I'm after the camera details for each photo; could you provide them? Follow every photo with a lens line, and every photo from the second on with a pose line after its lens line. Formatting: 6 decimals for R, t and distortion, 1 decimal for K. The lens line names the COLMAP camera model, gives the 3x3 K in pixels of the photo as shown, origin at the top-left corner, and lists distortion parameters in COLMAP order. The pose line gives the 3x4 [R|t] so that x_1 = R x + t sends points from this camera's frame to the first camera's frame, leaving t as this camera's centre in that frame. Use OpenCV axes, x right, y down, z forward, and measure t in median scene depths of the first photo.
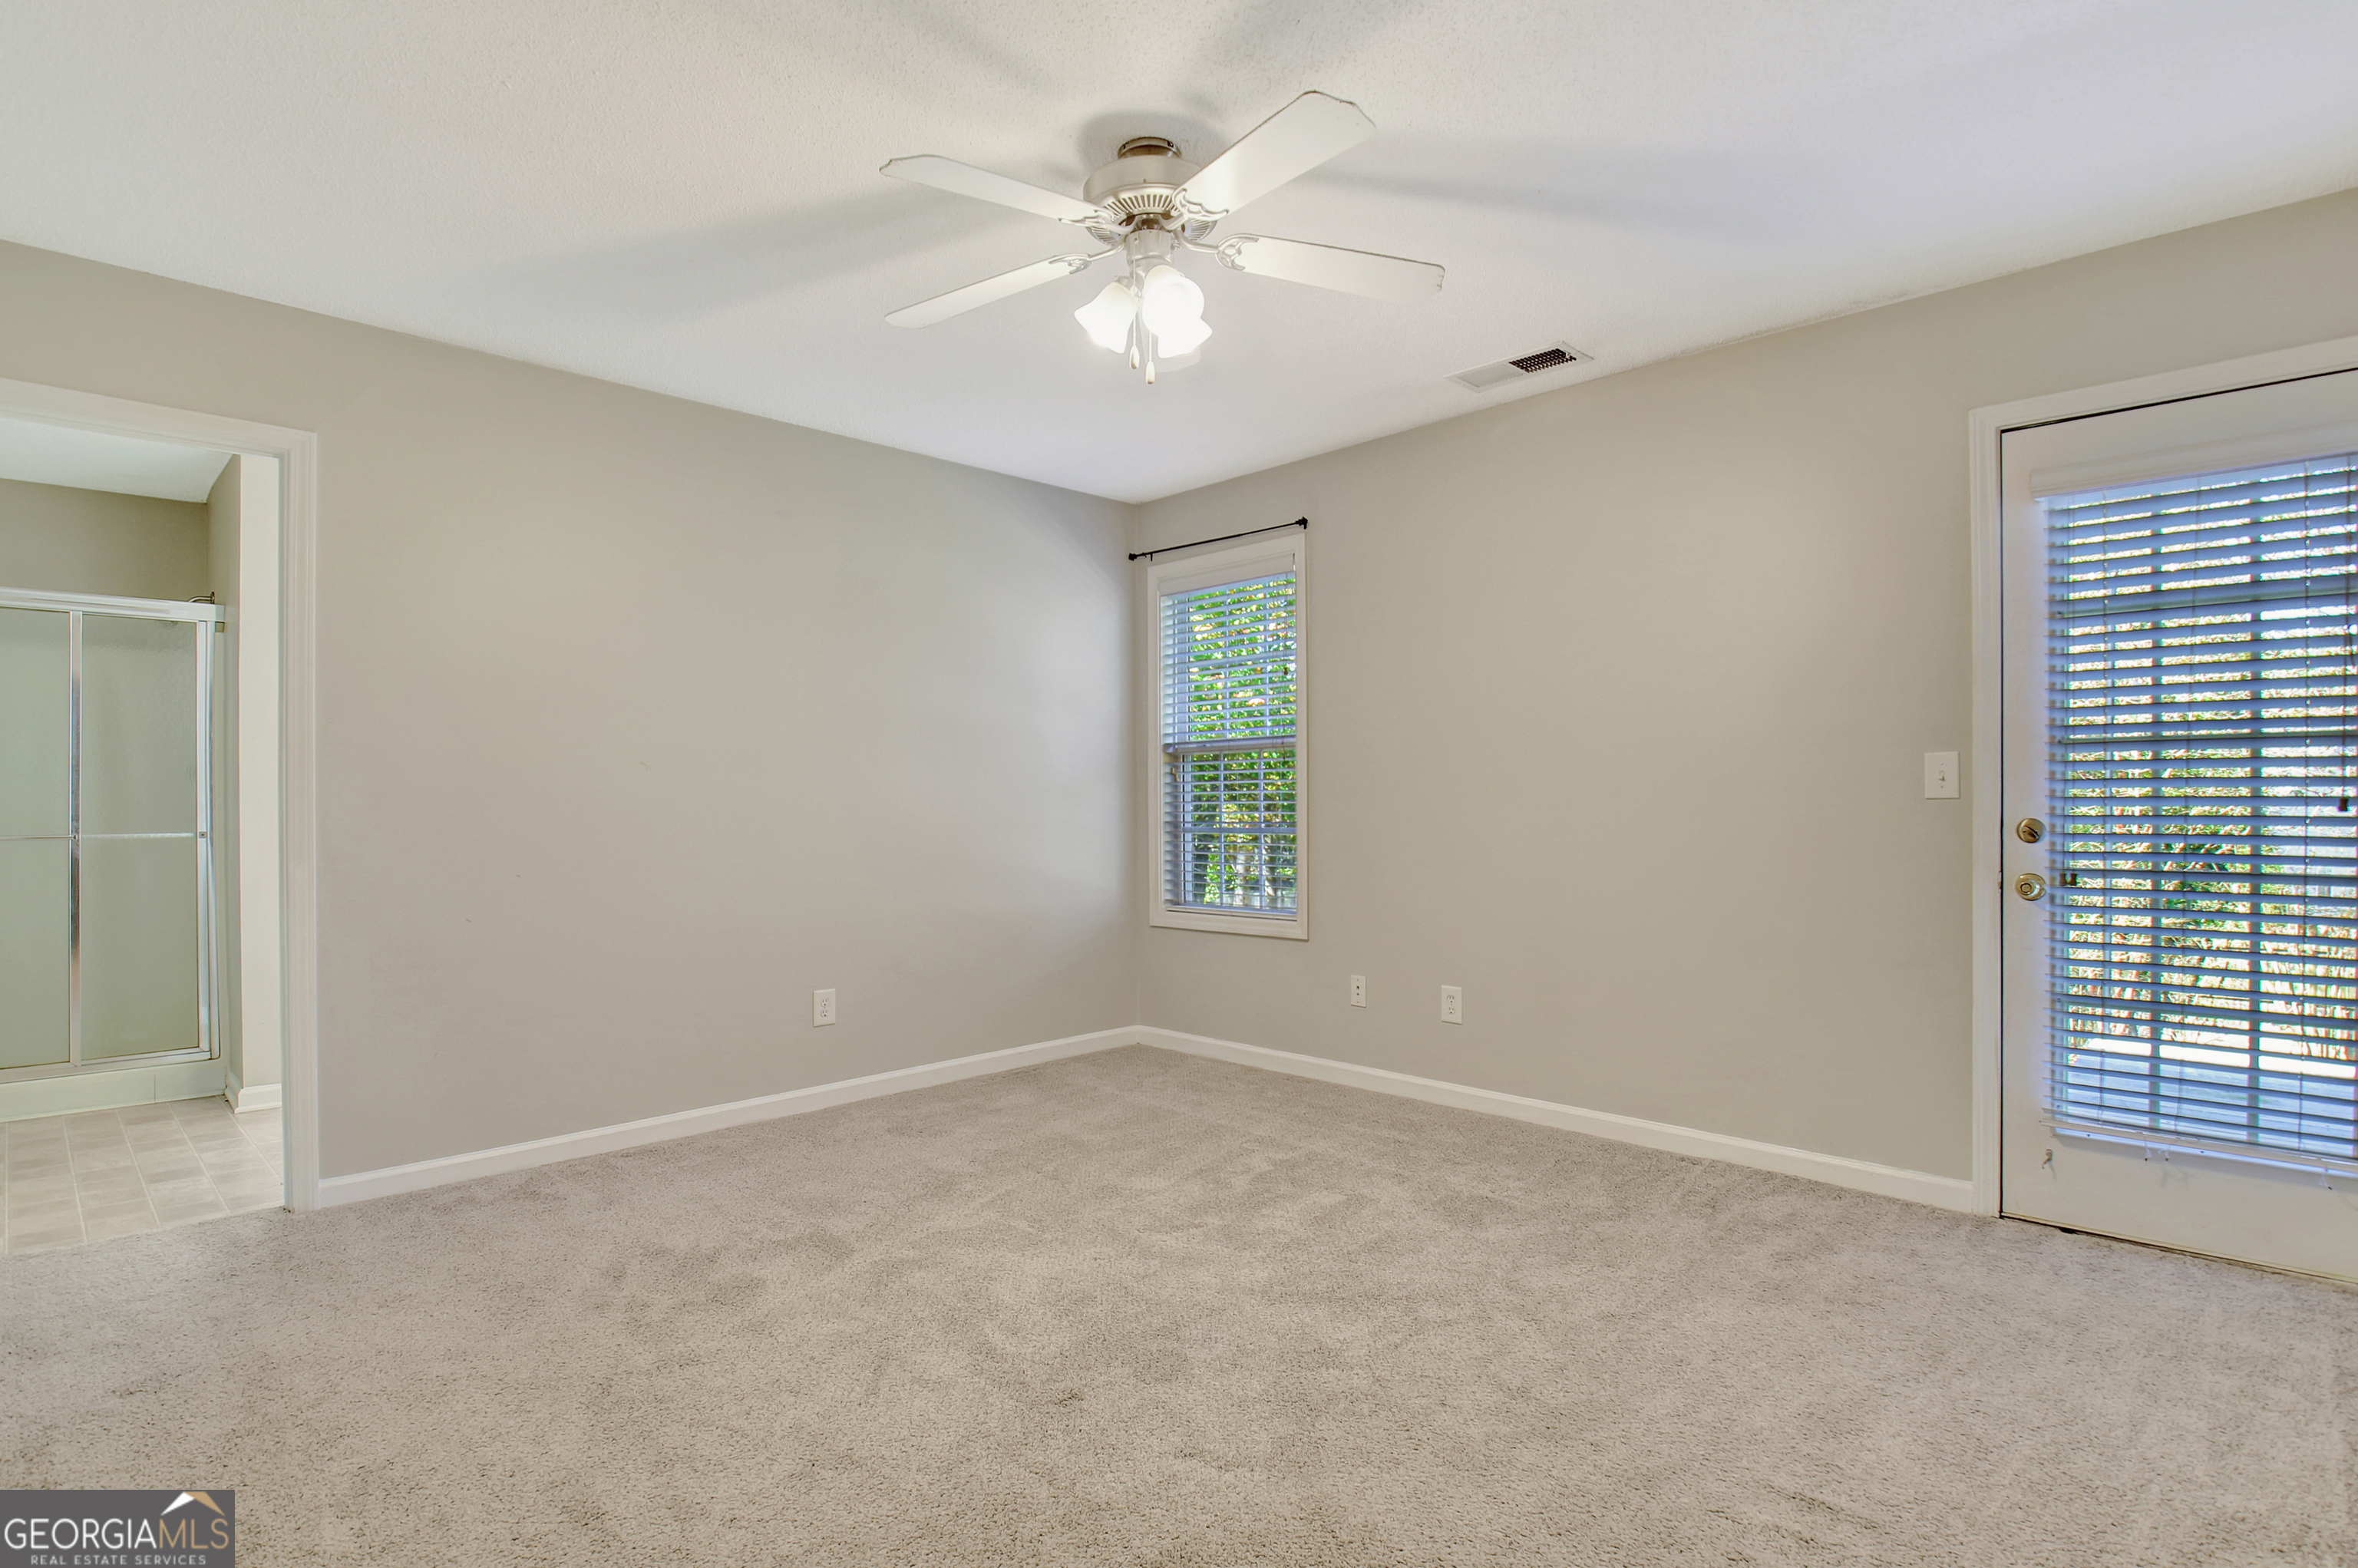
lens RADIAL K [[1183.8, 0, 1183.3], [0, 1183.8, 800.8], [0, 0, 1]] dist [0.083013, -0.082424]
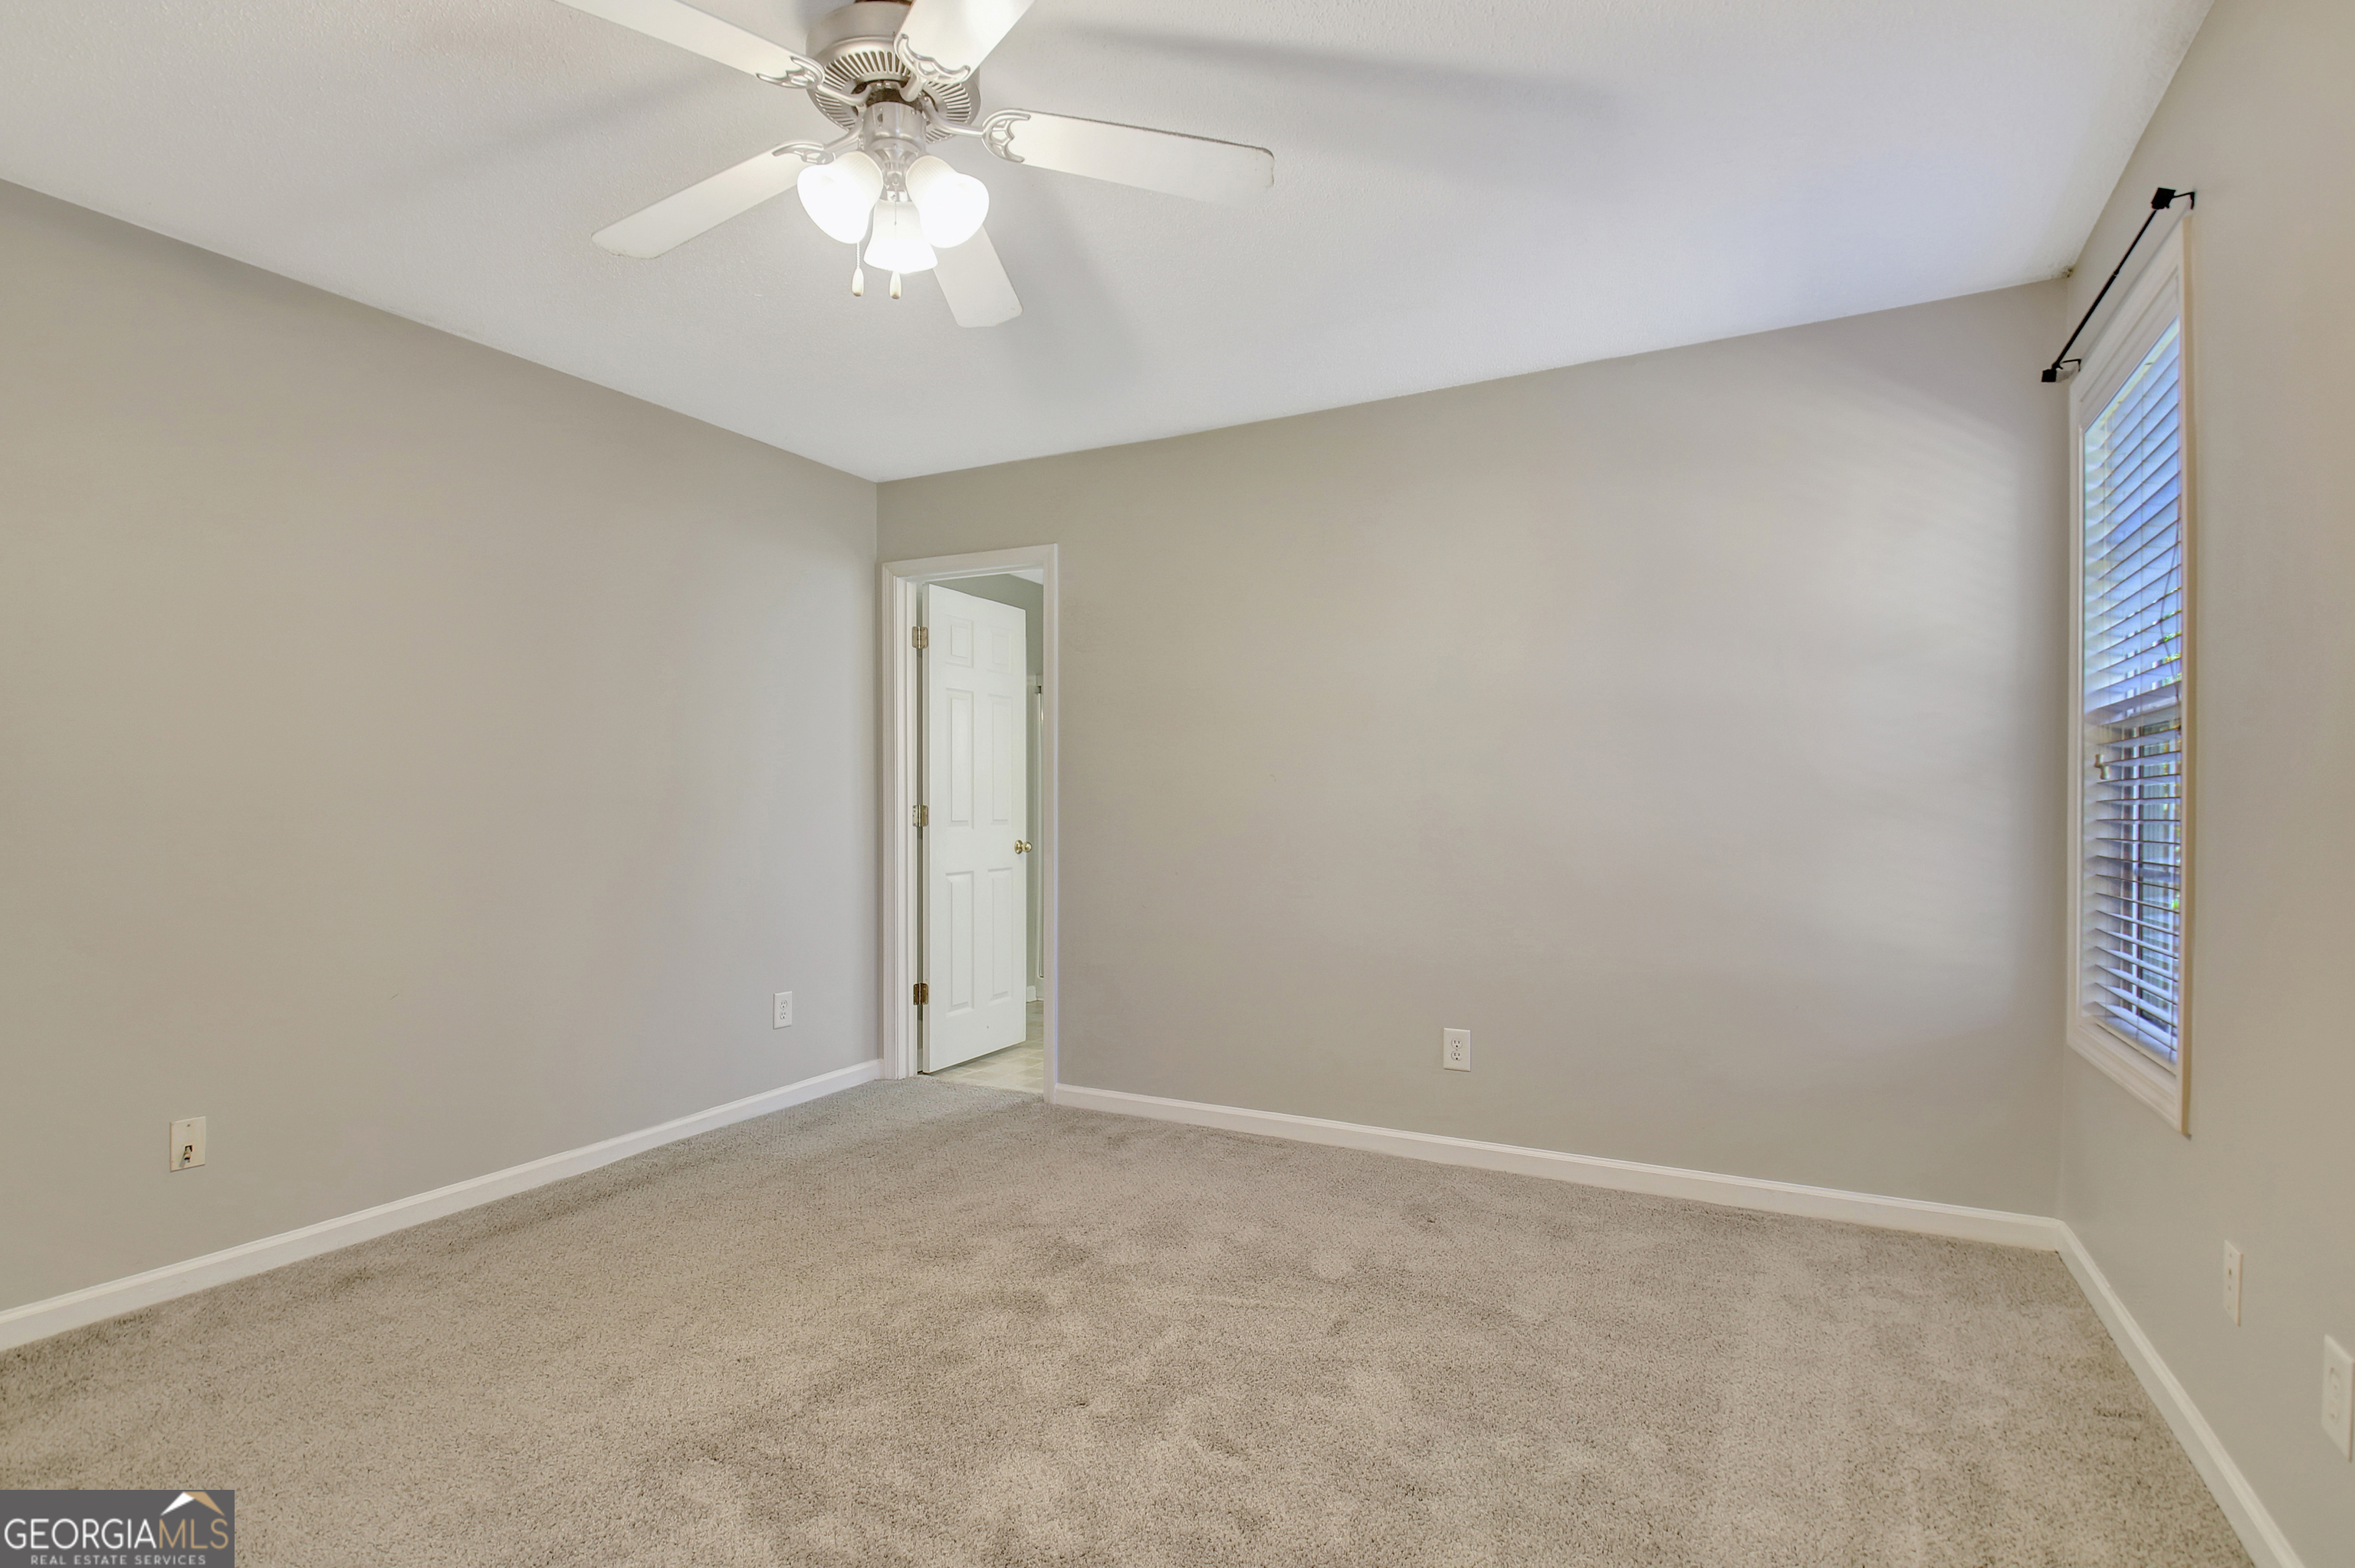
lens RADIAL K [[1167.2, 0, 1183.4], [0, 1167.2, 805.0], [0, 0, 1]] dist [0.012694, -0.024339]
pose [[0.297971, 0.005518, -0.954559, 0.512469], [-0.004739, 0.999980, 0.004301, -0.008032], [0.954563, 0.003242, 0.297991, 0.636055]]
